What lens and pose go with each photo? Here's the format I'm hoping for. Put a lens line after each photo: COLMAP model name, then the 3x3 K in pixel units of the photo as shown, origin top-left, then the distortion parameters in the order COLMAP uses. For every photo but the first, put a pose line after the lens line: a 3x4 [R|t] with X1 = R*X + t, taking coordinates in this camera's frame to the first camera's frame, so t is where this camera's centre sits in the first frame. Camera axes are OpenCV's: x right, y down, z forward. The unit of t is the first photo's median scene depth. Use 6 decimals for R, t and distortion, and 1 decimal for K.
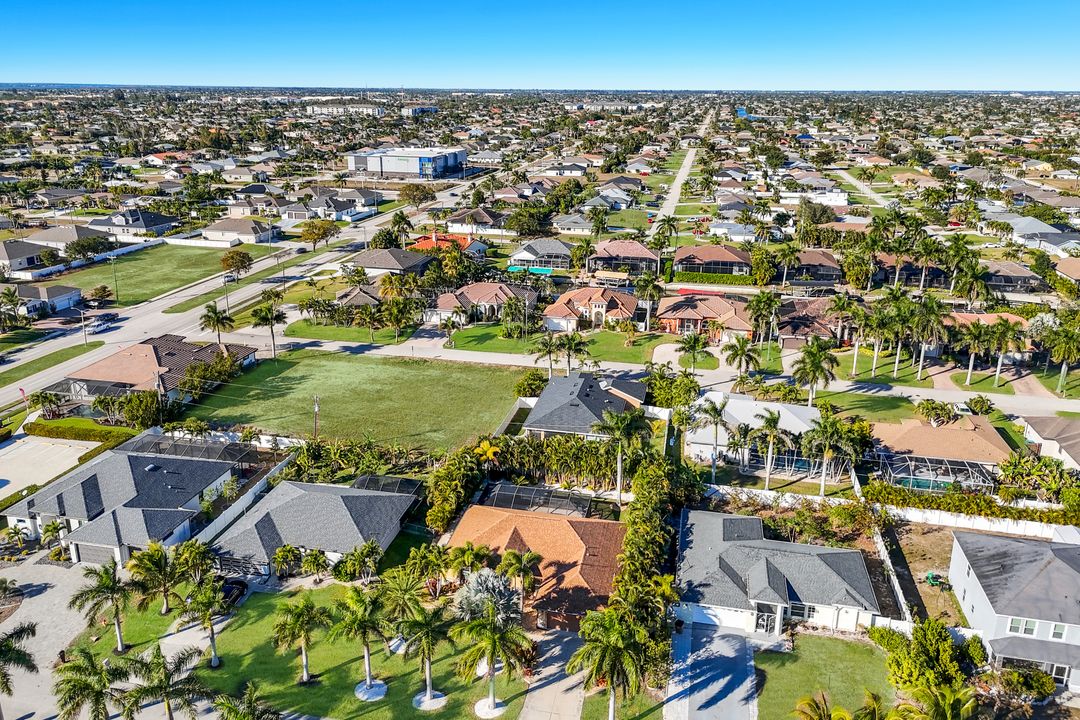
lens RADIAL K [[815.9, 0, 540.0], [0, 815.9, 360.0], [0, 0, 1]] dist [0.088026, -0.107802]
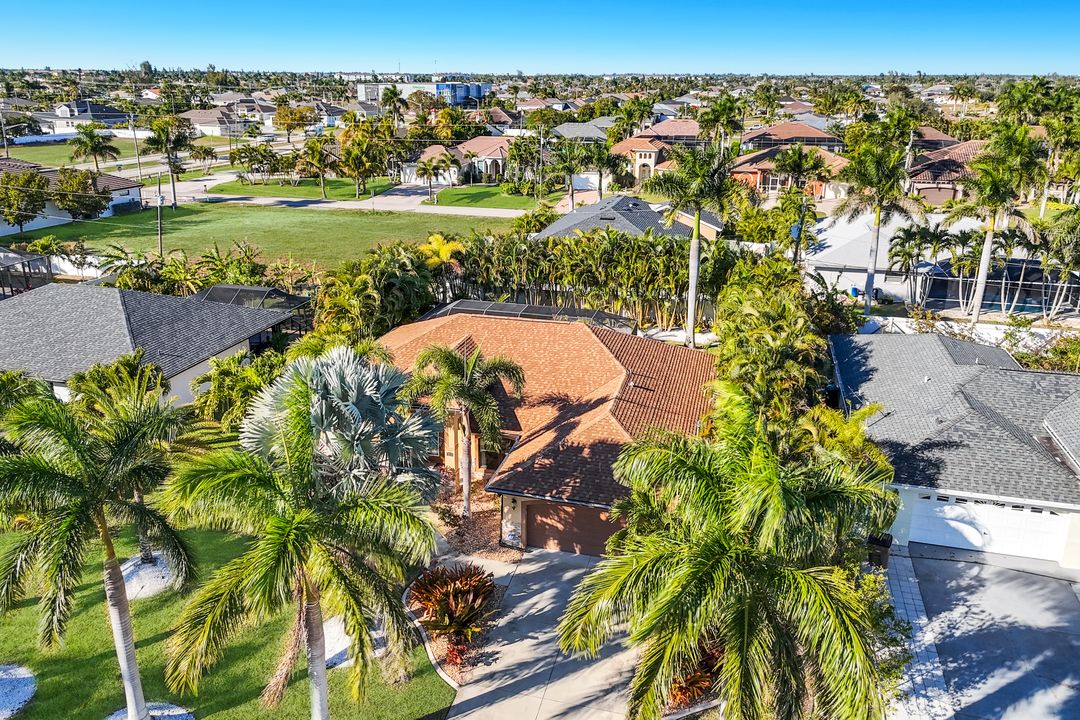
lens RADIAL K [[815.9, 0, 540.0], [0, 815.9, 360.0], [0, 0, 1]] dist [0.088026, -0.107802]
pose [[0.998960, 0.014789, -0.043123, 0.029127], [-0.014801, 0.999890, 0.000051, 0.225149], [0.043119, 0.000587, 0.999070, 0.580409]]
